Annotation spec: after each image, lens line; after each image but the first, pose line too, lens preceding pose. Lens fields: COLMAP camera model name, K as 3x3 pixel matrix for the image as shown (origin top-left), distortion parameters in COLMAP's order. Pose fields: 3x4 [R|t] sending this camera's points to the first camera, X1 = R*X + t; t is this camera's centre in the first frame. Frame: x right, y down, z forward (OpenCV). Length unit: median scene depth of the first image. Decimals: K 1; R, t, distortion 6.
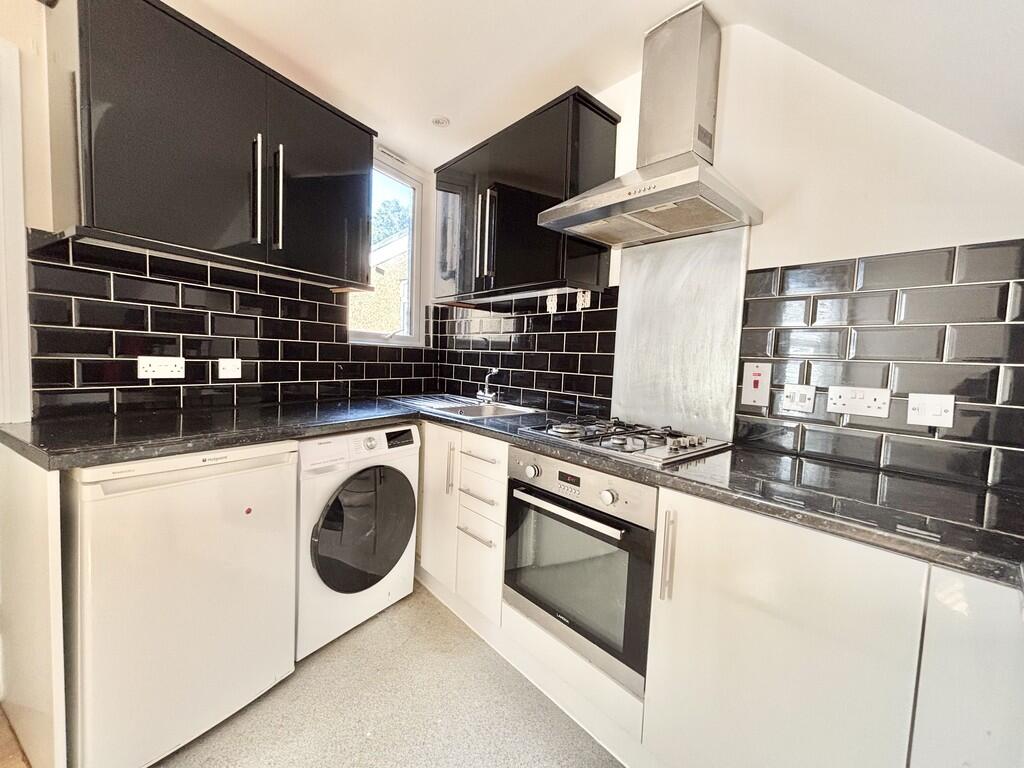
lens RADIAL K [[411.7, 0, 512.0], [0, 411.7, 384.0], [0, 0, 1]] dist [0.000846, 0.000016]
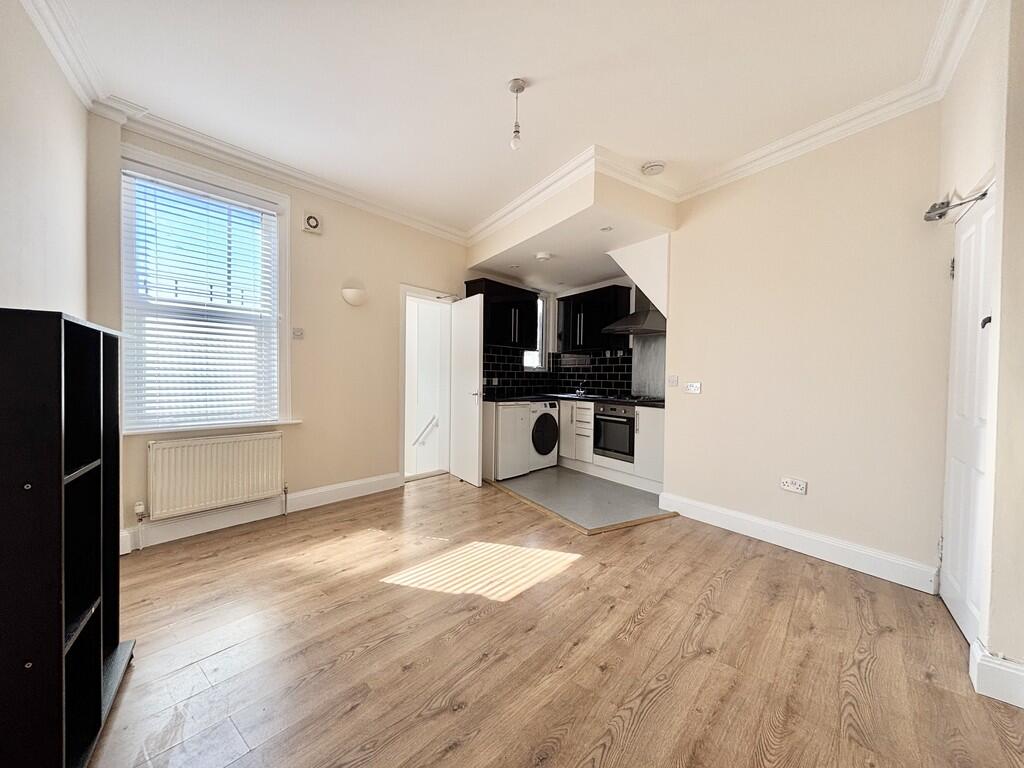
lens RADIAL K [[411.7, 0, 512.0], [0, 411.7, 384.0], [0, 0, 1]] dist [0.000846, 0.000016]
pose [[0.988726, -0.022716, -0.148003, -0.124375], [0.015350, 0.998595, -0.050723, 0.120005], [0.148947, 0.047879, 0.987685, -1.714460]]
